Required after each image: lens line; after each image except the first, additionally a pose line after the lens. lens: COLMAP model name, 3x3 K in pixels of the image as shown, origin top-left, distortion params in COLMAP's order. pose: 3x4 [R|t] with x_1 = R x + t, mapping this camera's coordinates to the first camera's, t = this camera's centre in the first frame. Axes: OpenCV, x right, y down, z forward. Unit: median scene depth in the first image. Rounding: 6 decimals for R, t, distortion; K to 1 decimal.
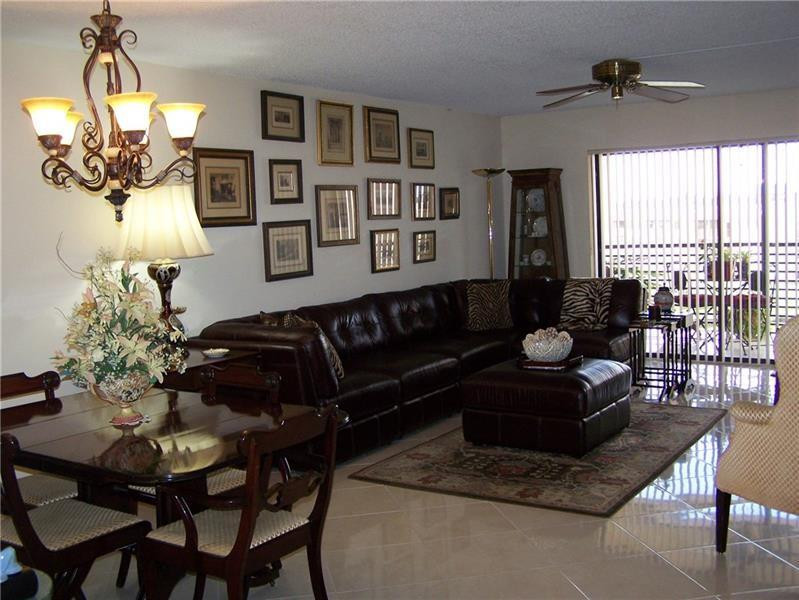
lens RADIAL K [[887.8, 0, 397.1], [0, 887.8, 299.9], [0, 0, 1]] dist [-0.100531, 0.000000]
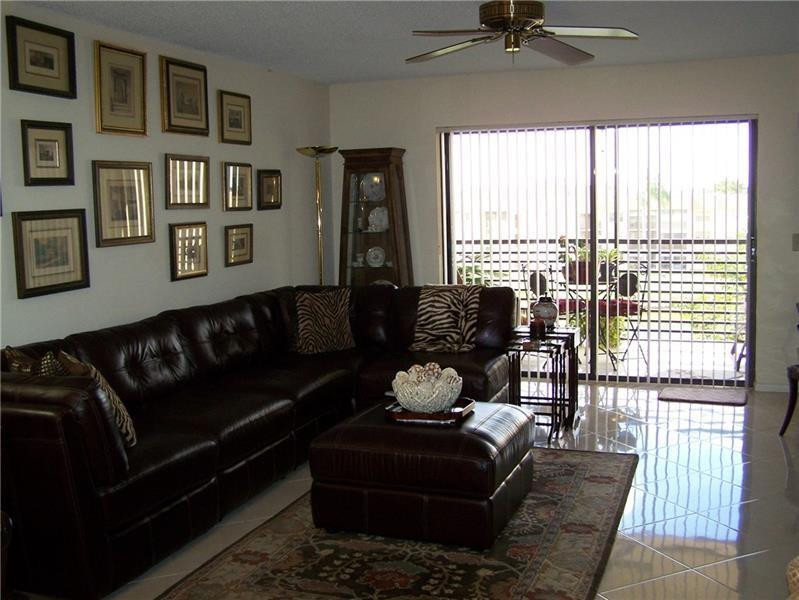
lens RADIAL K [[887.8, 0, 396.8], [0, 887.8, 286.4], [0, 0, 1]] dist [-0.100531, 0.000000]
pose [[0.972521, -0.006652, 0.232721, -0.017906], [0.007081, 0.999974, -0.001007, -0.025368], [-0.232708, 0.002627, 0.972543, 0.251878]]
